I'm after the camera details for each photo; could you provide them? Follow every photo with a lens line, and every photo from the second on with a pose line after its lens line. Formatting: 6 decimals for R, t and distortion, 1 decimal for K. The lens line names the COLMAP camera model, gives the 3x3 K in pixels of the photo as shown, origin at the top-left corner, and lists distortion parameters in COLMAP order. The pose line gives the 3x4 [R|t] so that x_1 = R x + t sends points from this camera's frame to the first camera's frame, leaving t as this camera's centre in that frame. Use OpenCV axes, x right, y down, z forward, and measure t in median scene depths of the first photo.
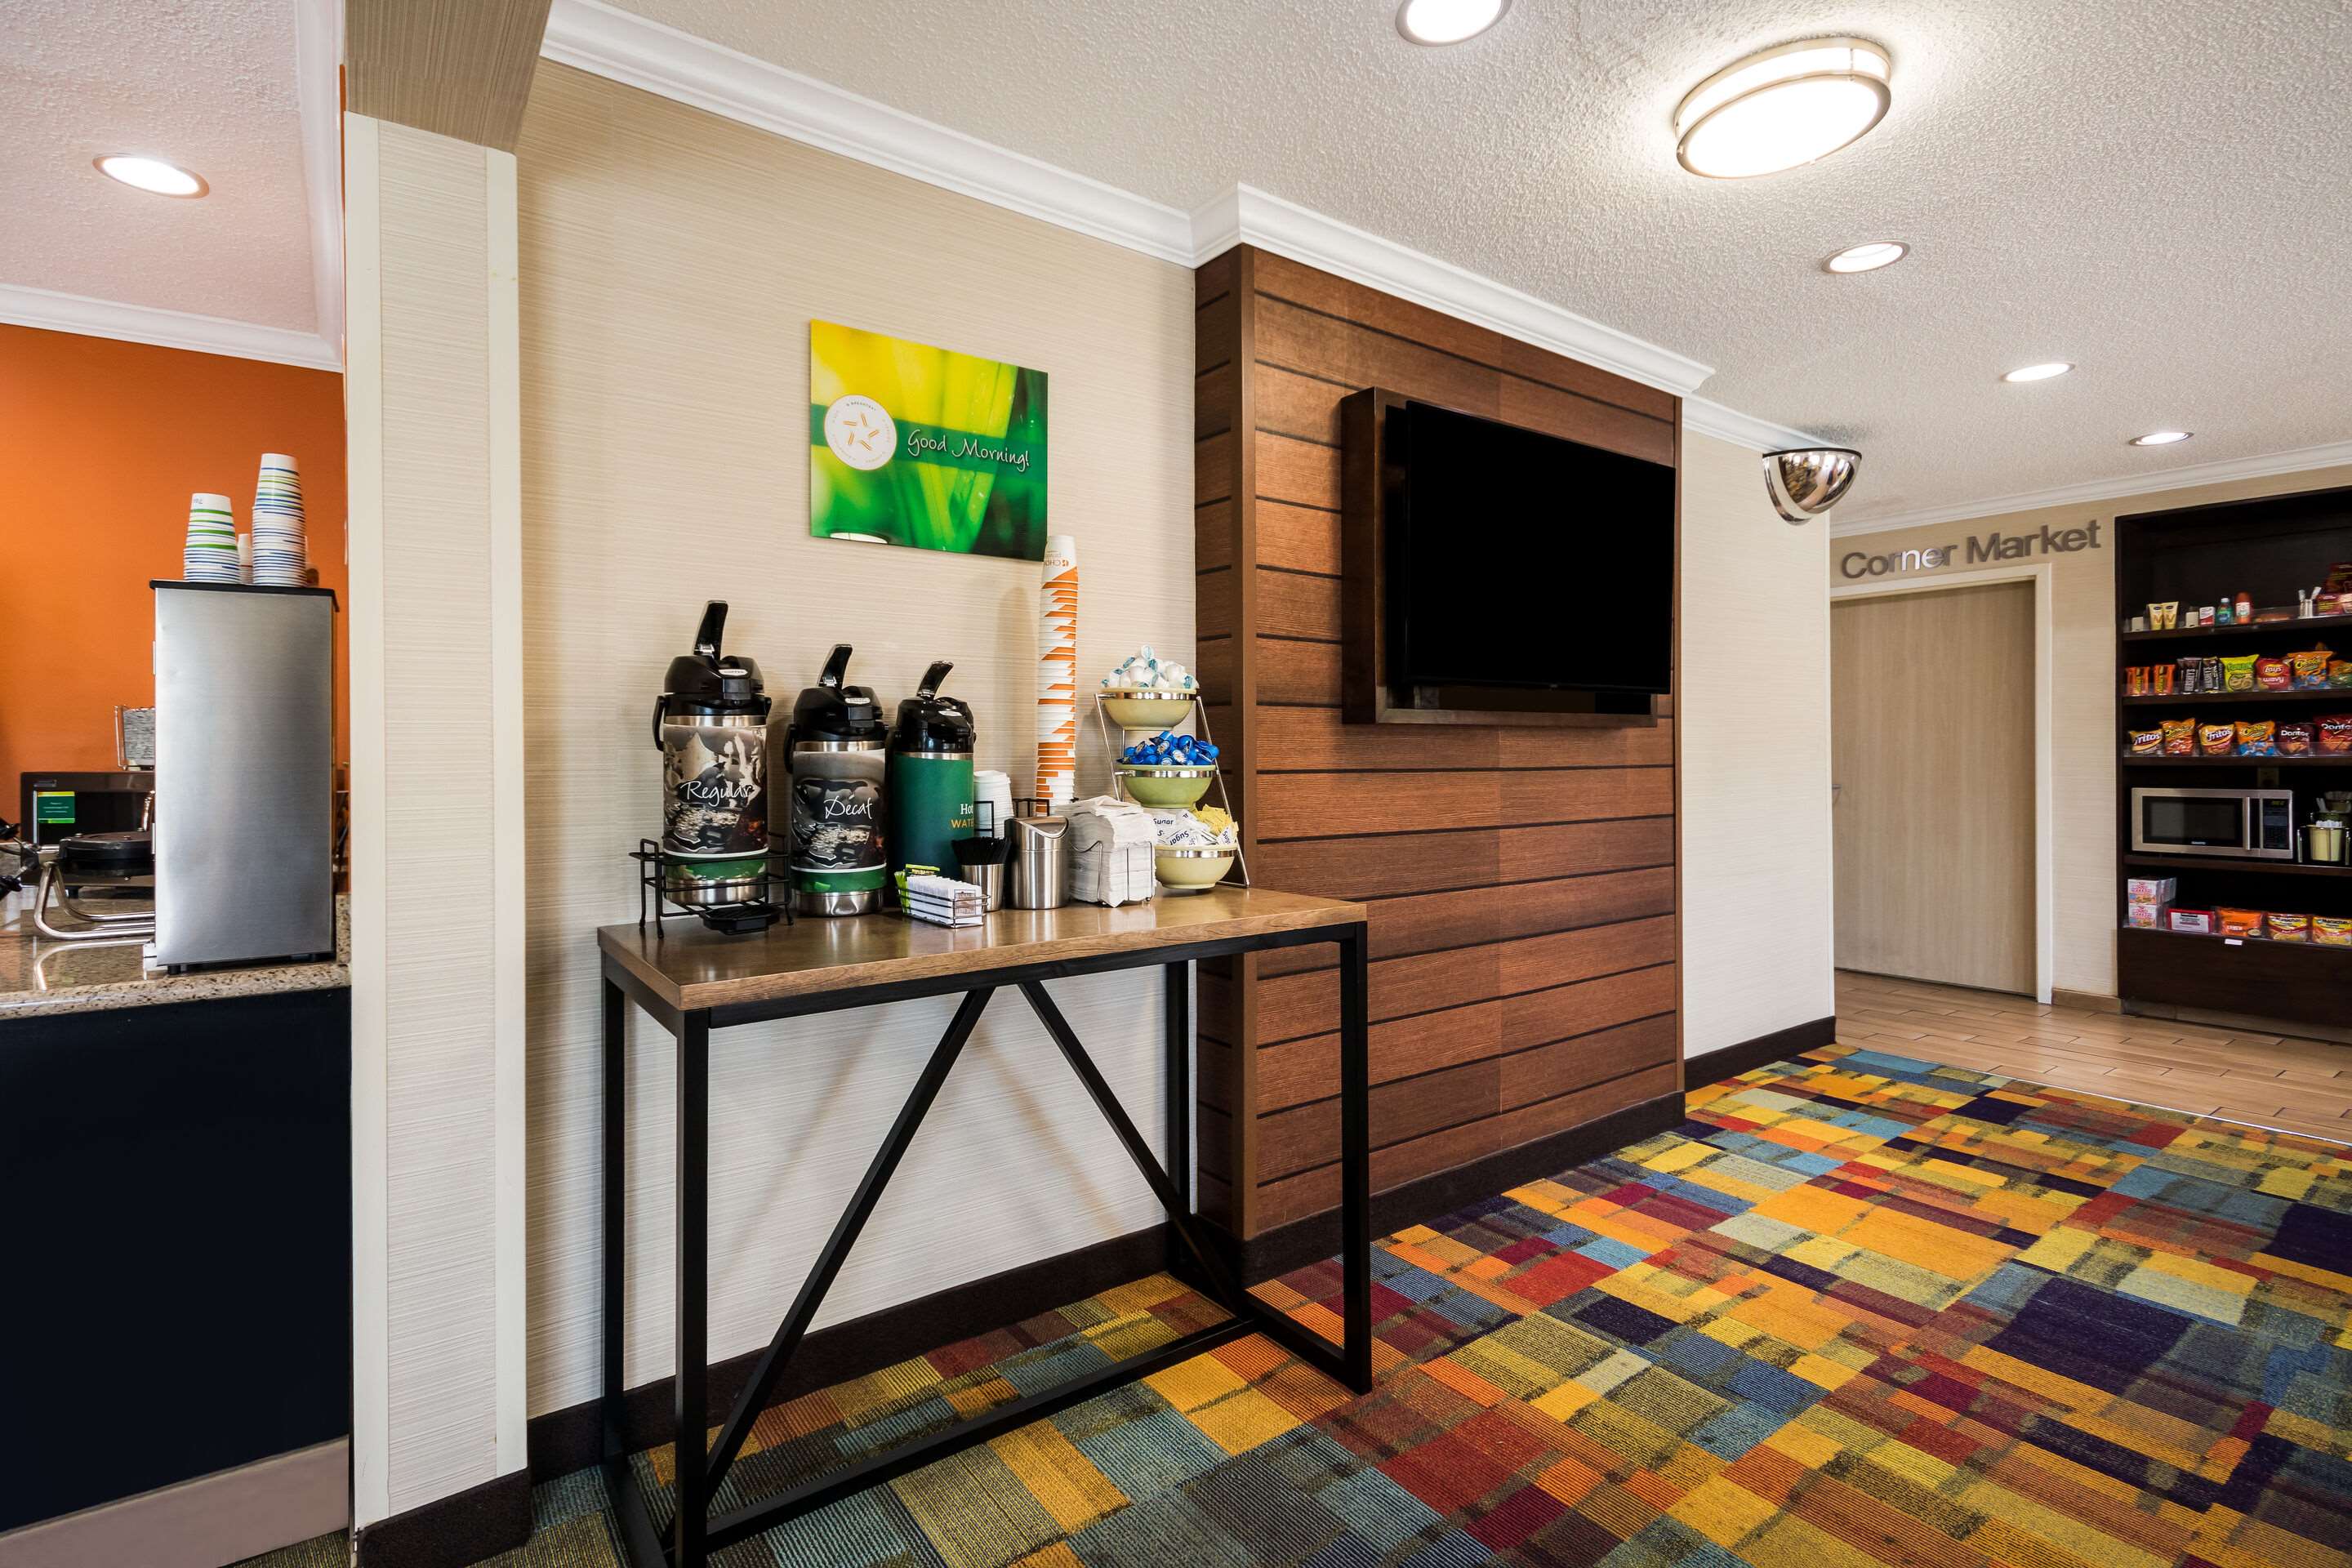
lens RADIAL K [[1112.4, 0, 1171.7], [0, 1112.4, 747.9], [0, 0, 1]] dist [0.001148, -0.001171]
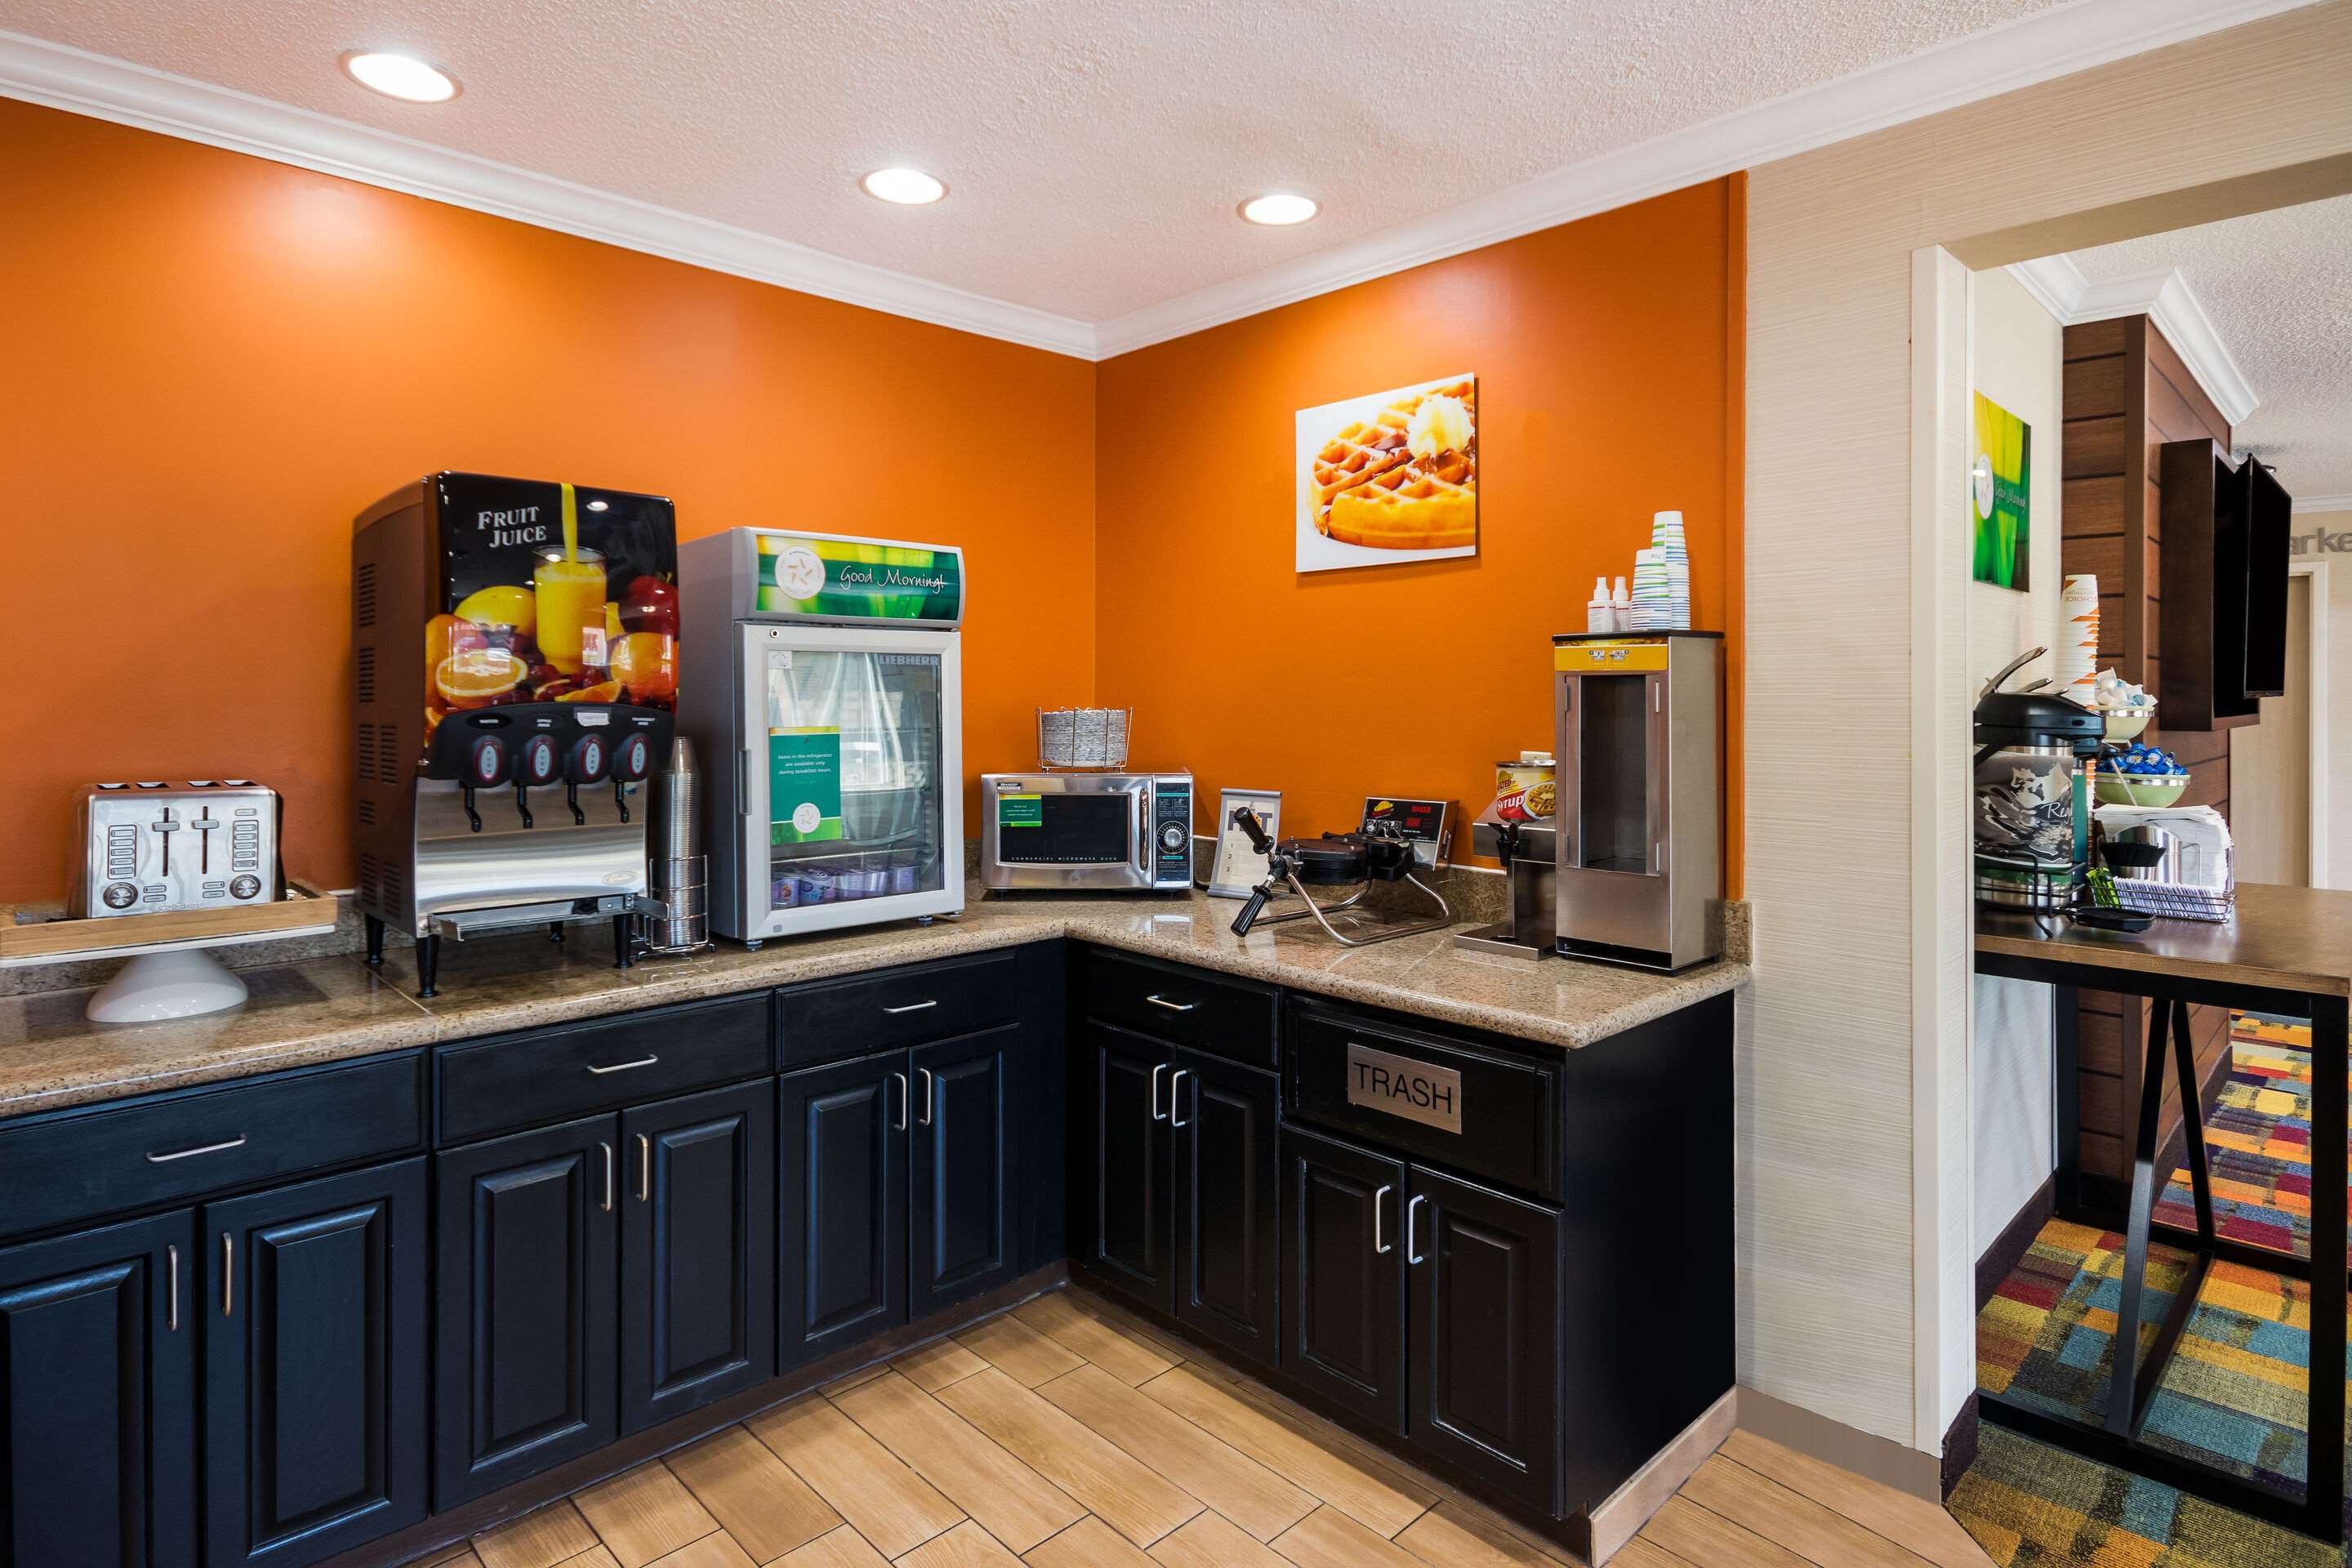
lens RADIAL K [[1247.1, 0, 1179.8], [0, 1247.1, 724.0], [0, 0, 1]] dist [-0.002196, -0.001006]
pose [[0.987700, 0.002104, 0.156349, -0.978403], [-0.005827, 0.999710, 0.023354, -0.049751], [-0.156255, -0.023978, 0.987426, -0.088897]]
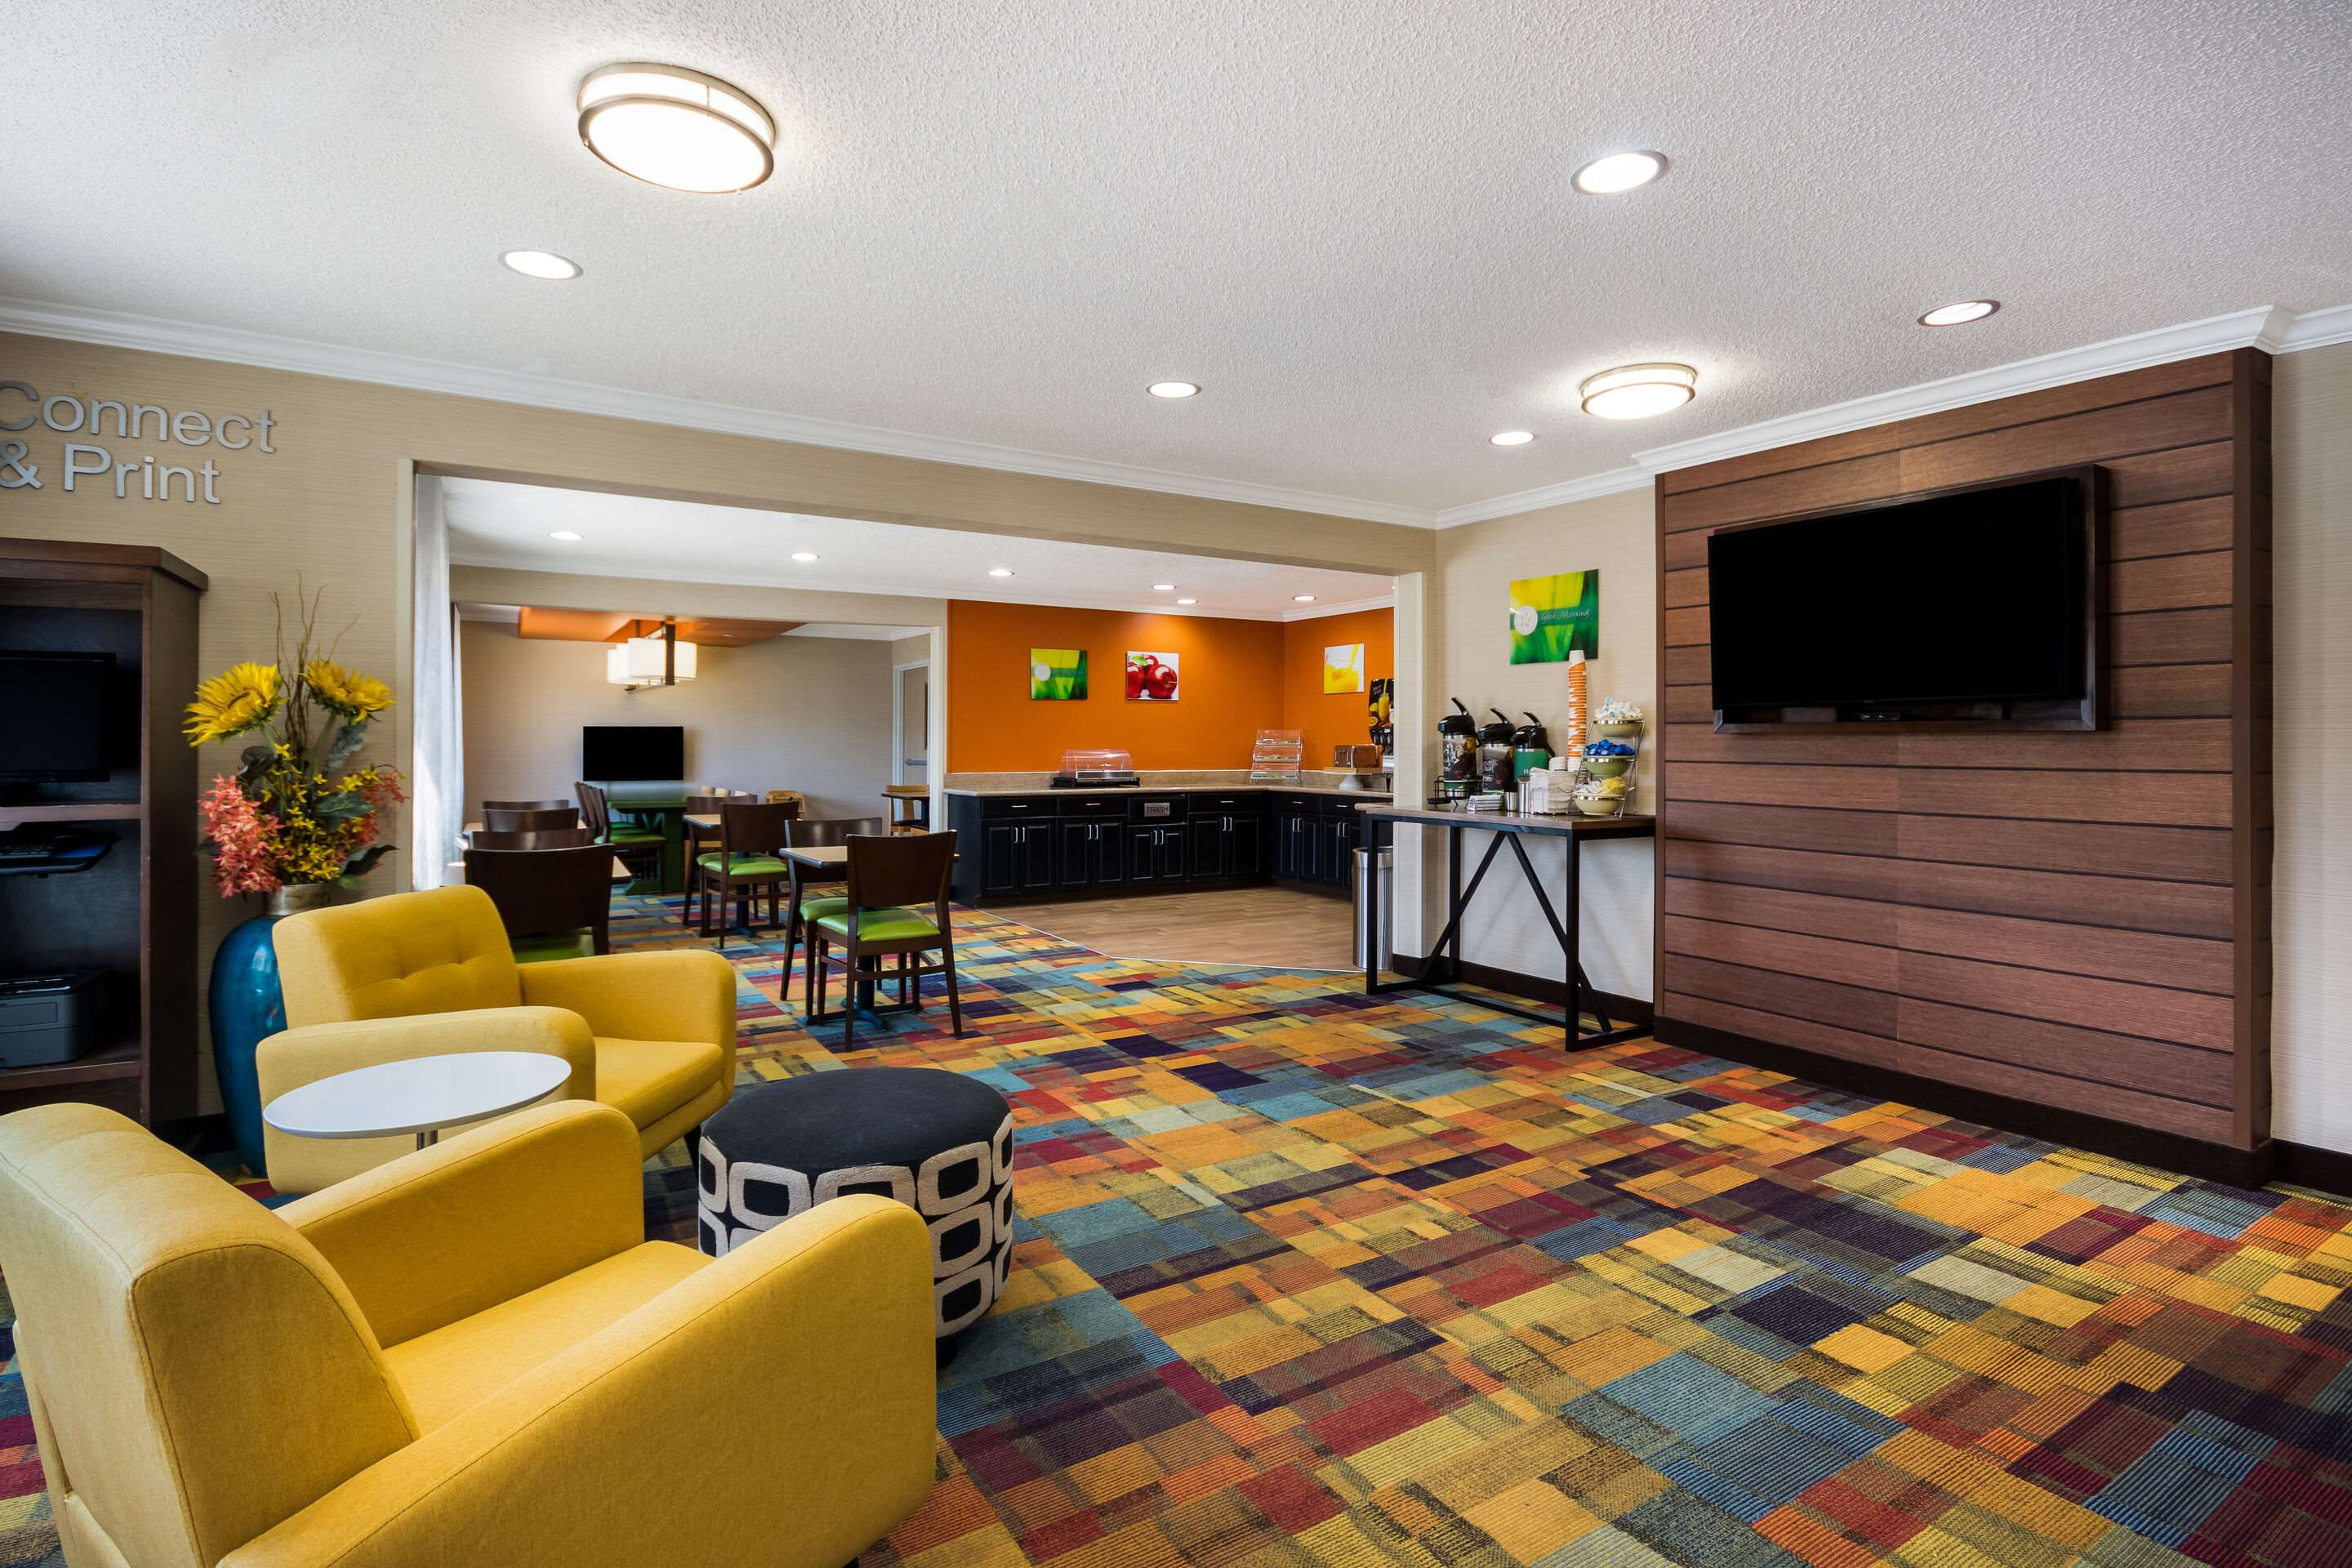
lens RADIAL K [[1136.2, 0, 1172.6], [0, 1136.2, 693.4], [0, 0, 1]] dist [-0.002675, -0.001126]
pose [[-0.060051, -0.039676, -0.997406, 1.753548], [-0.003706, 0.999212, -0.039525, -0.010877], [0.998188, 0.001323, -0.060151, 0.273020]]
